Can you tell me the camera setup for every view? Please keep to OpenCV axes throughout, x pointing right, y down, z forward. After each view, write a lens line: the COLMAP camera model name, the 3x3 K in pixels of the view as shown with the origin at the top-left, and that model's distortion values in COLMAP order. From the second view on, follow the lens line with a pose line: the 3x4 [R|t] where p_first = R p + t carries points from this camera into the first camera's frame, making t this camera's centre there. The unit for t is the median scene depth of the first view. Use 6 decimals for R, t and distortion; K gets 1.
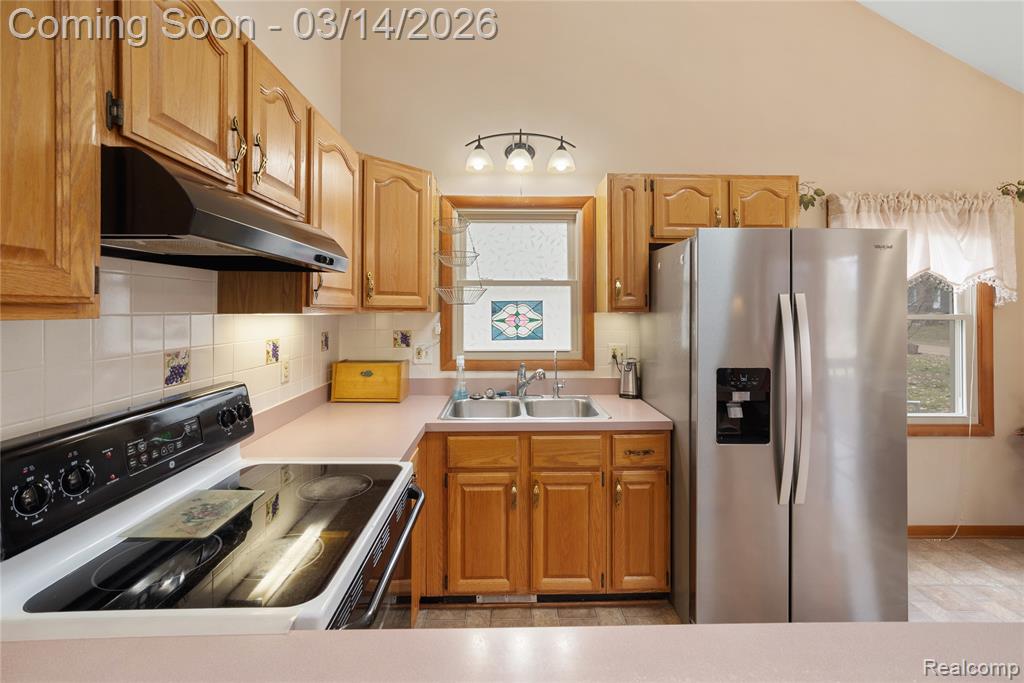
lens RADIAL K [[439.1, 0, 515.7], [0, 439.1, 307.7], [0, 0, 1]] dist [-0.001125, 0.000688]
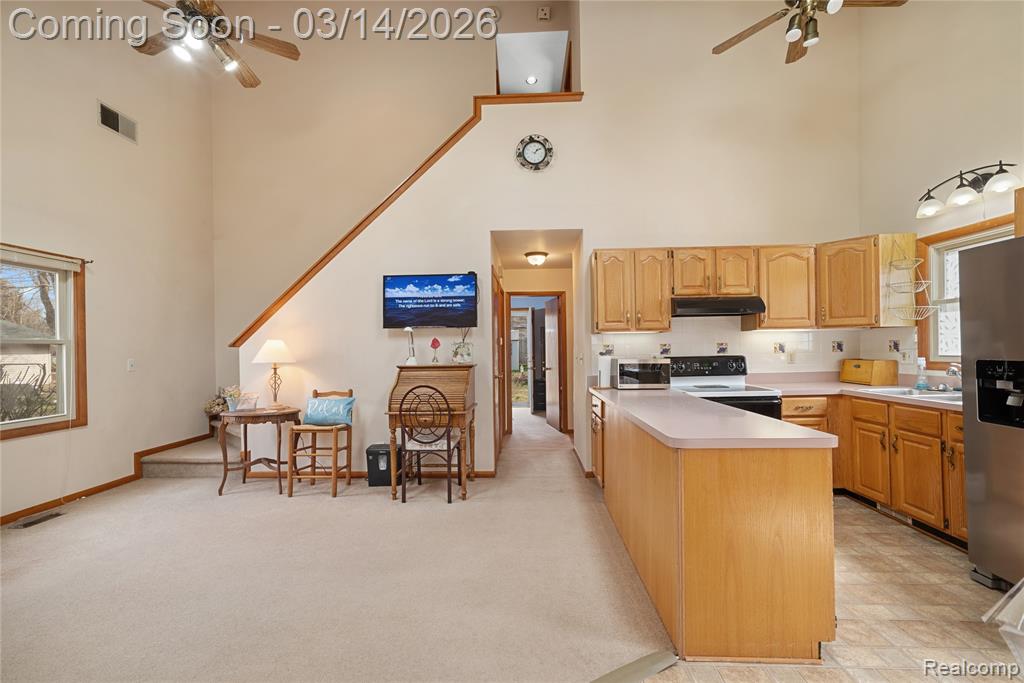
lens RADIAL K [[430.1, 0, 521.1], [0, 430.1, 346.6], [0, 0, 1]] dist [-0.002518, 0.013195]
pose [[-0.039945, -0.004322, -0.999193, 1.228239], [0.019463, 0.999798, -0.005102, 0.057462], [0.999012, -0.019651, -0.039852, -0.168638]]
